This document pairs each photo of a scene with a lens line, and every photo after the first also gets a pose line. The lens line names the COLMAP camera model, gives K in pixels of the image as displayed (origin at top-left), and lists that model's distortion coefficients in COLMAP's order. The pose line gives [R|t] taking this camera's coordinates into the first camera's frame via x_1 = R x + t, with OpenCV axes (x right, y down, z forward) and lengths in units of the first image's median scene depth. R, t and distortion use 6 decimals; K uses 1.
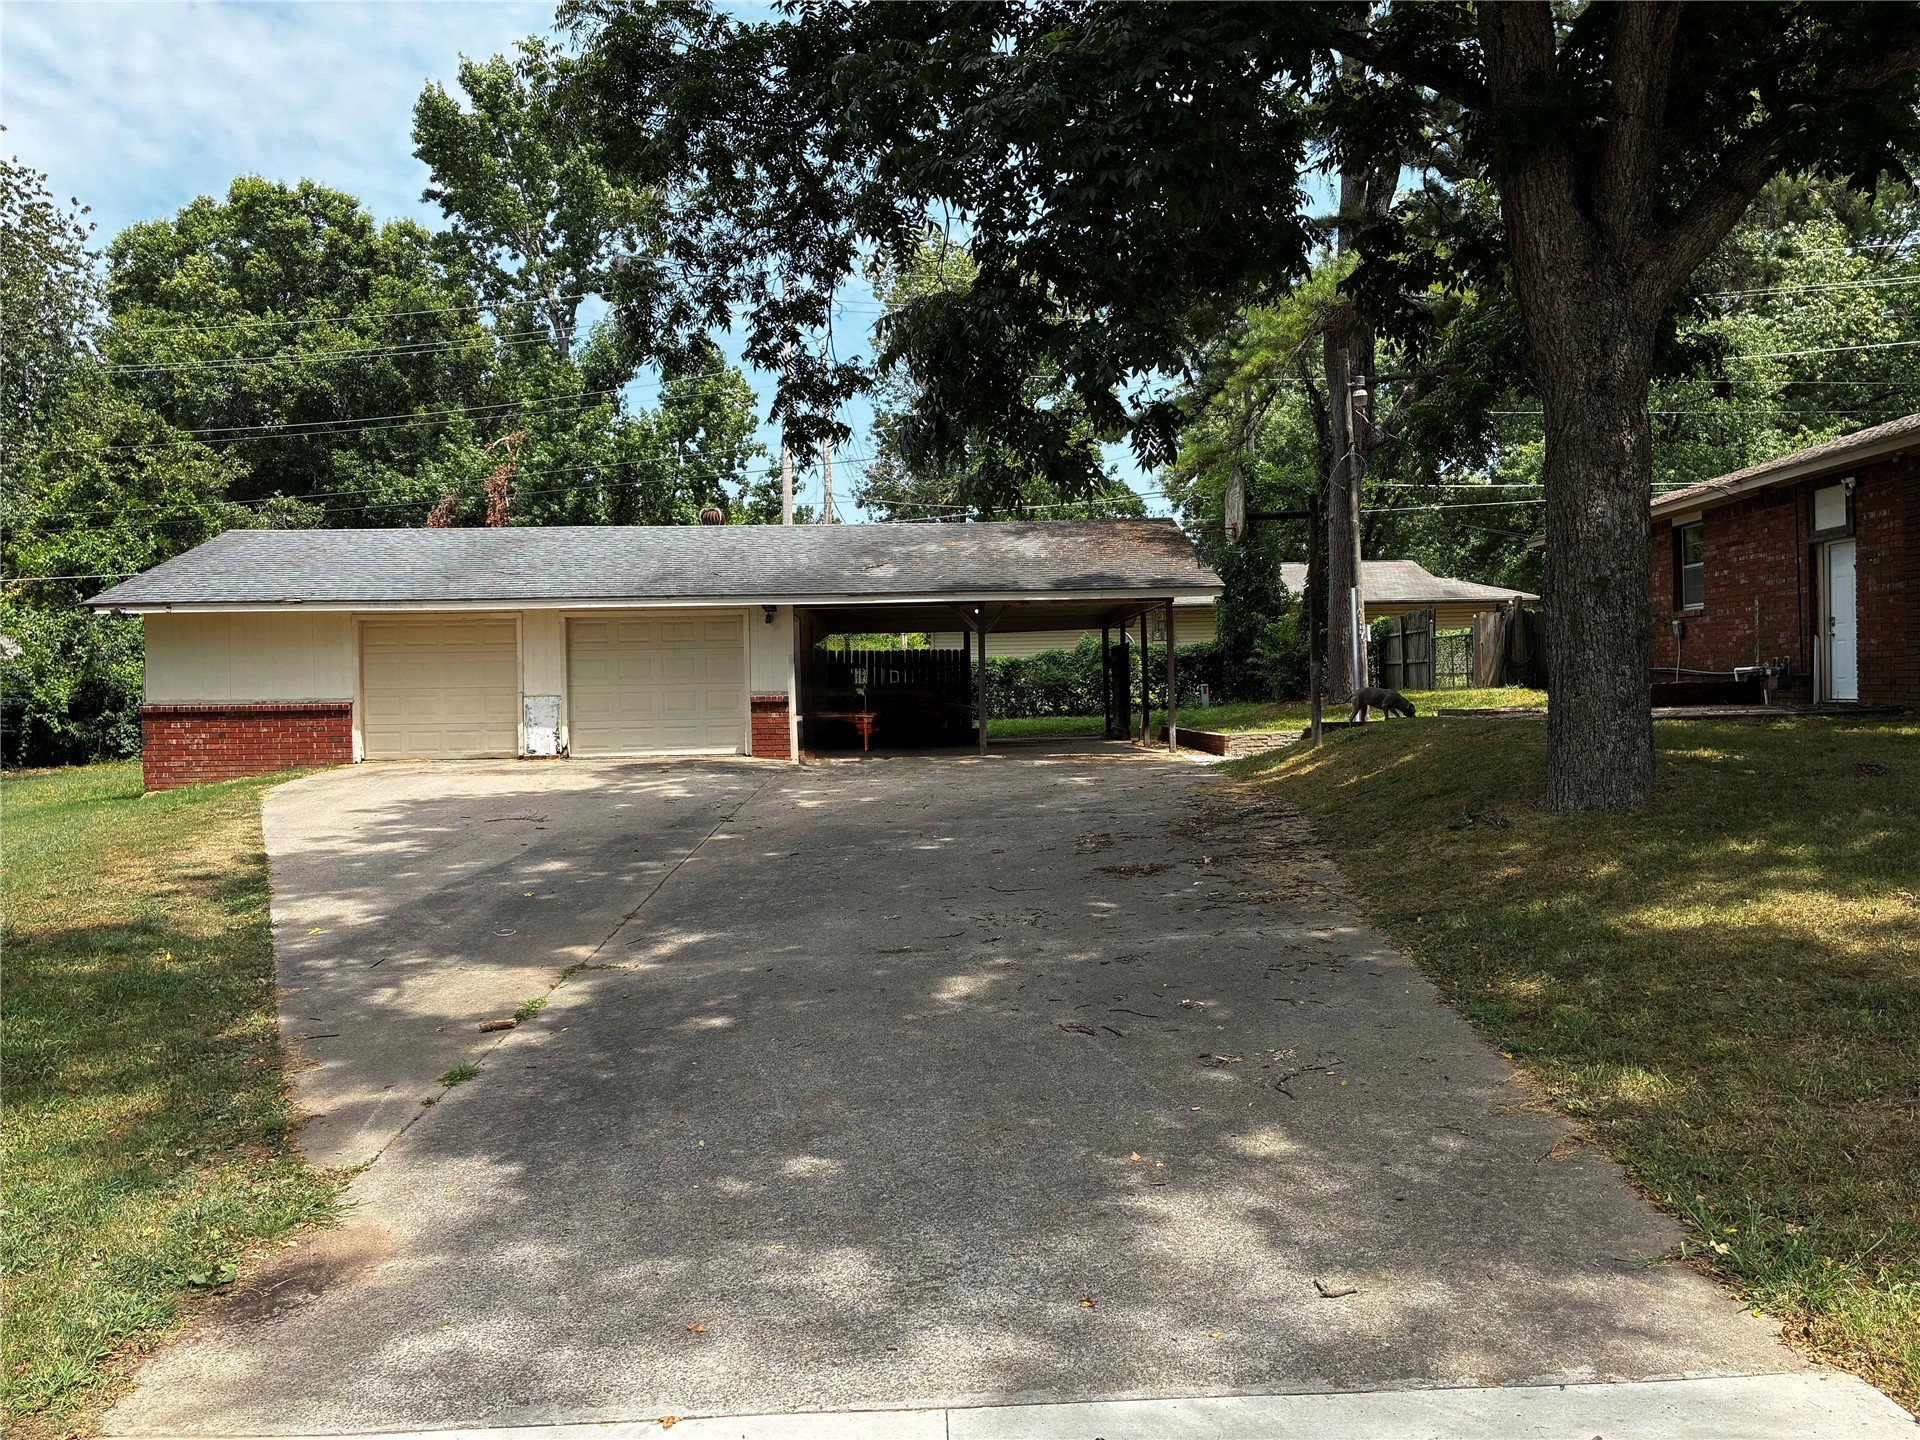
lens RADIAL K [[1448.9, 0, 954.8], [0, 1448.9, 712.3], [0, 0, 1]] dist [0.062873, -0.074300]
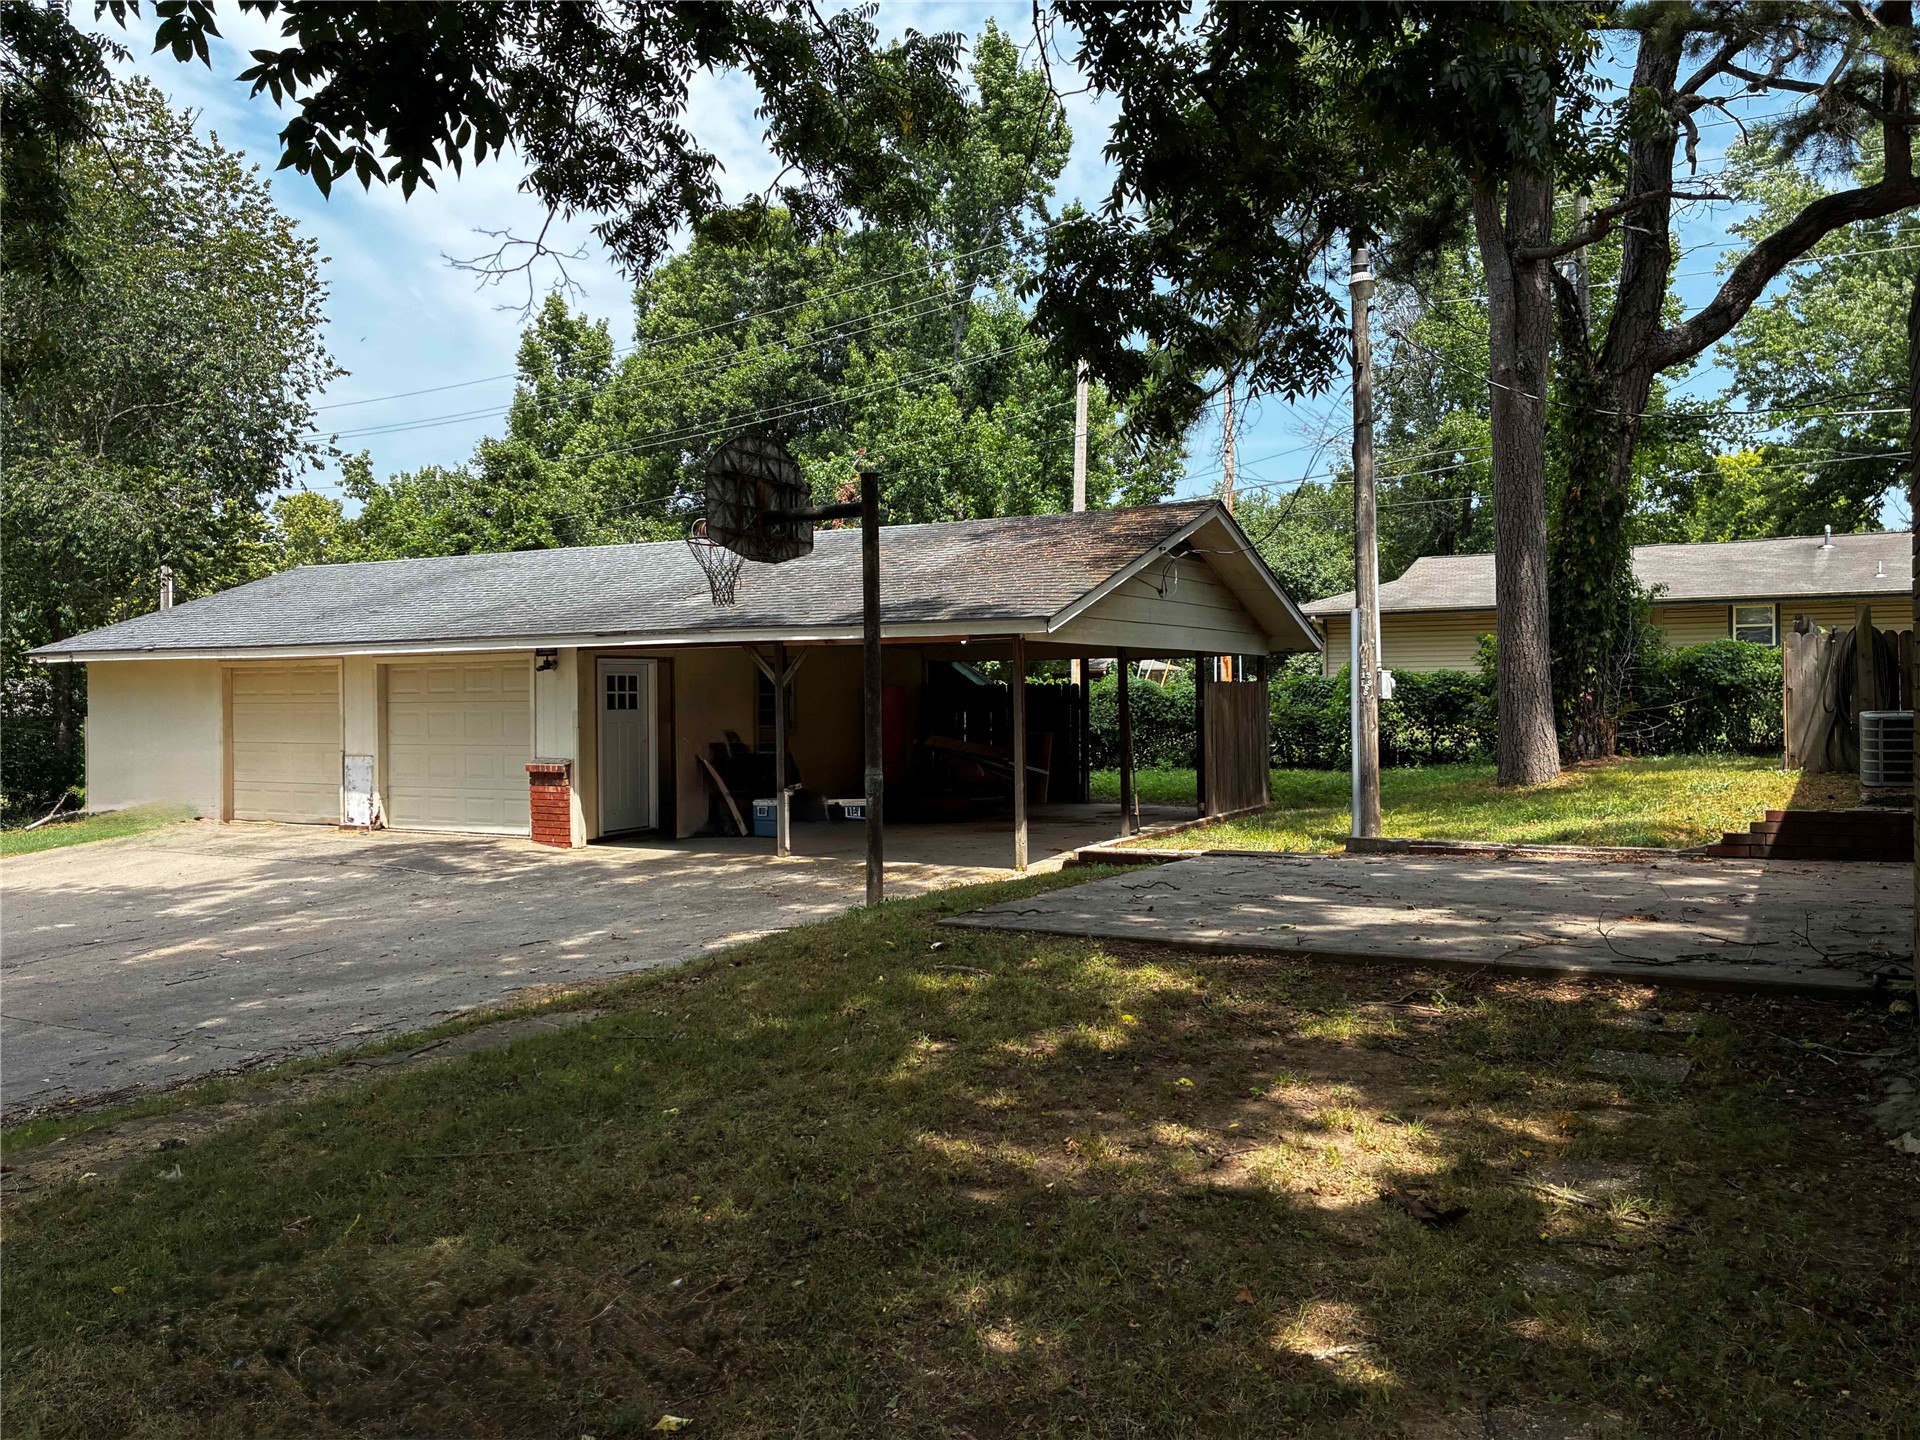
lens RADIAL K [[1448.9, 0, 951.4], [0, 1448.9, 722.2], [0, 0, 1]] dist [0.062873, -0.074300]
pose [[0.856921, 0.020062, -0.515057, 0.423568], [-0.010346, 0.999710, 0.021727, -0.049066], [0.515344, -0.013290, 0.856880, 0.406850]]
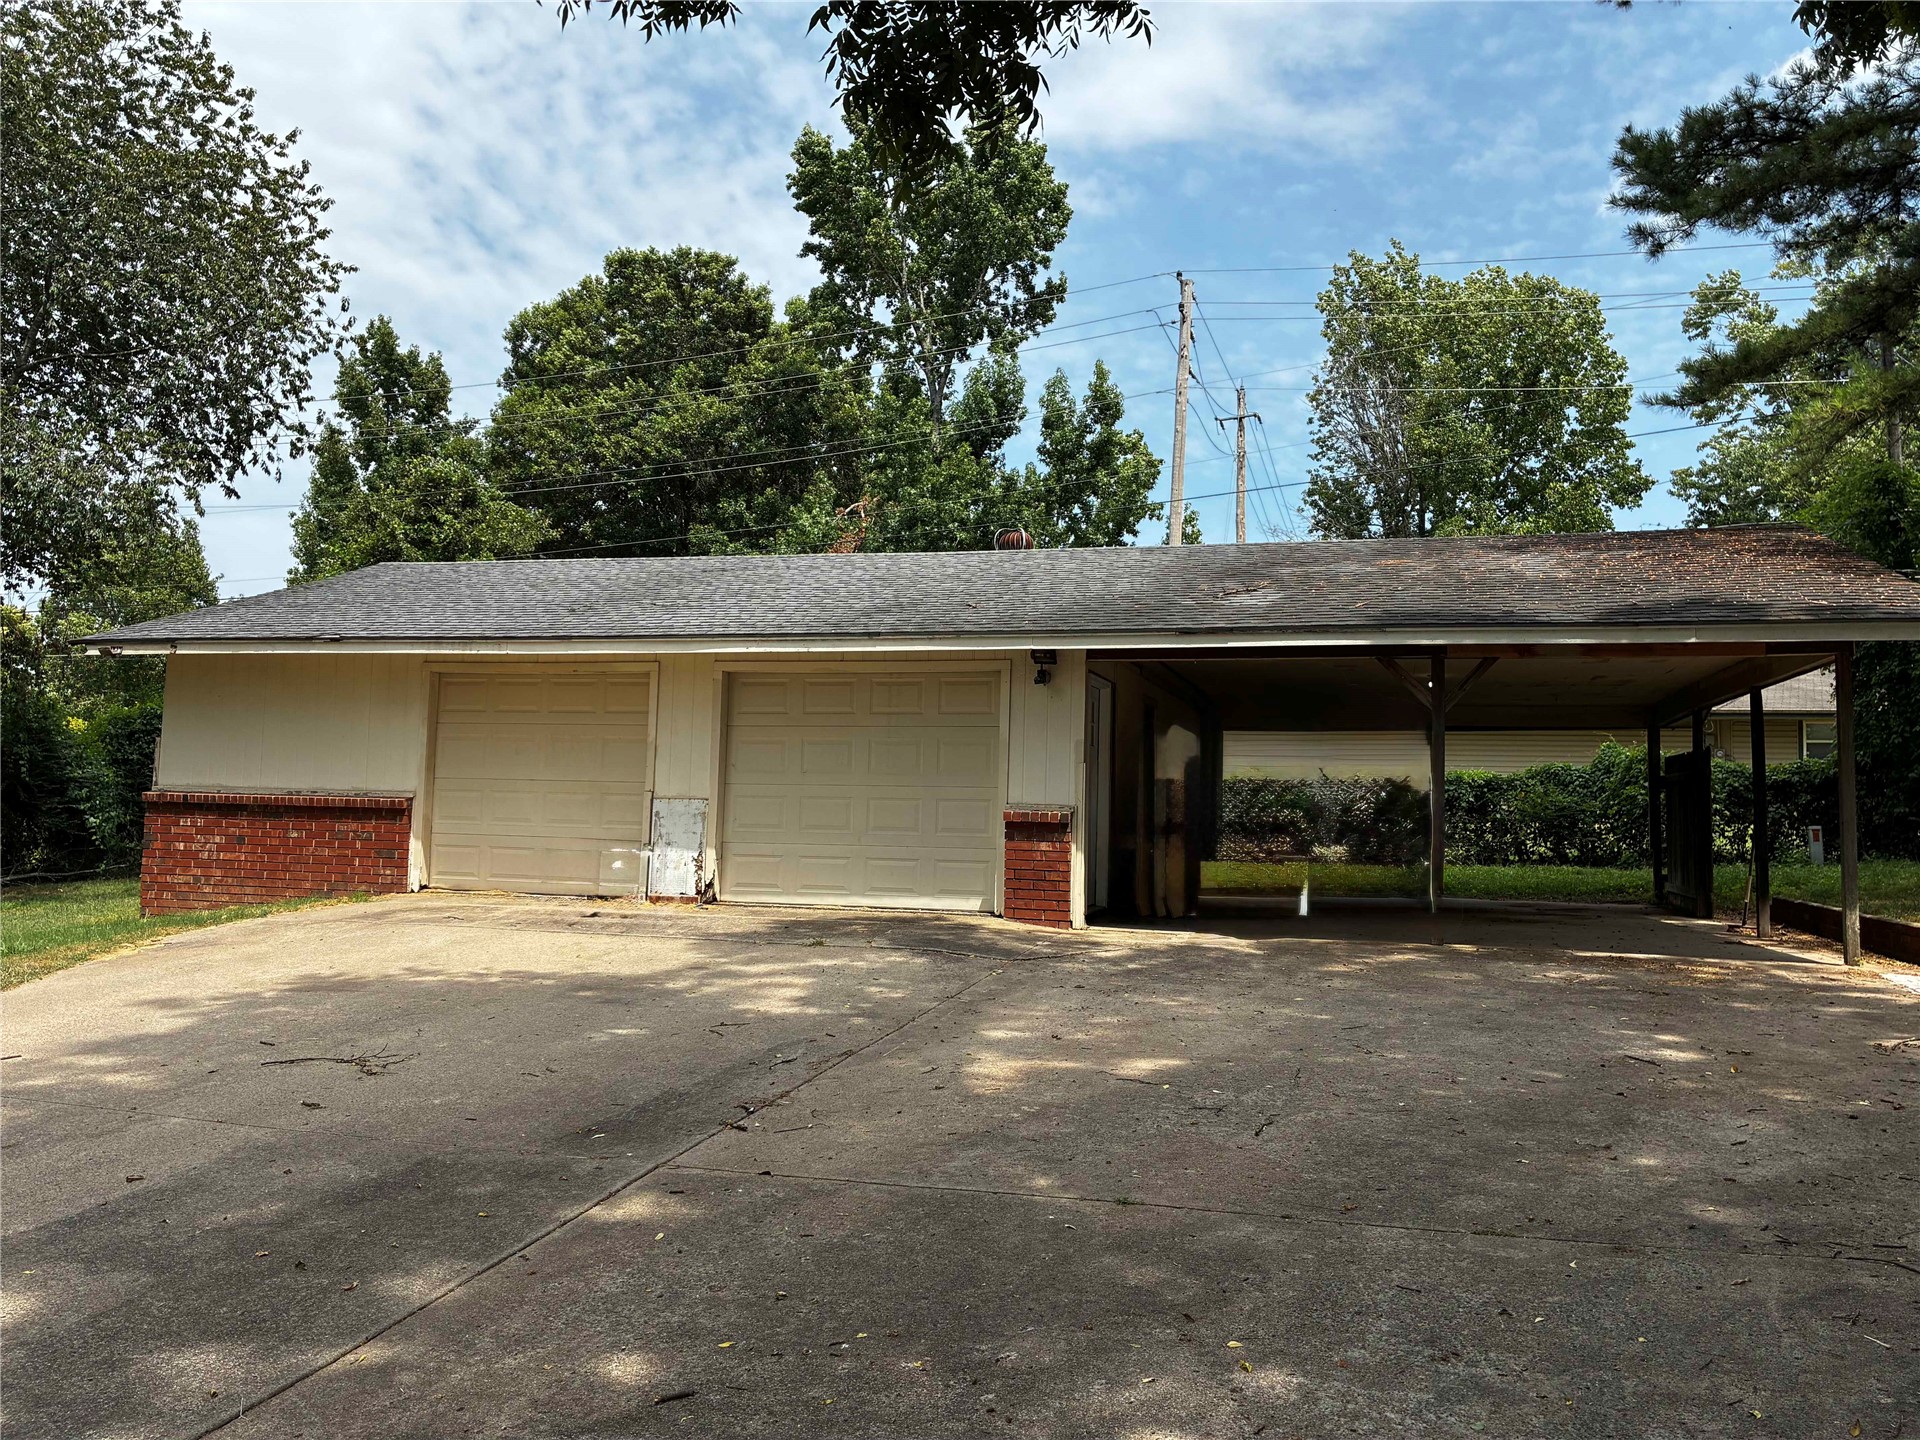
lens RADIAL K [[1448.9, 0, 958.0], [0, 1448.9, 716.0], [0, 0, 1]] dist [0.062873, -0.074300]
pose [[0.954104, 0.019880, -0.298814, 0.009661], [-0.044027, 0.996264, -0.074296, -0.004762], [0.296220, 0.084042, 0.951415, 0.414101]]
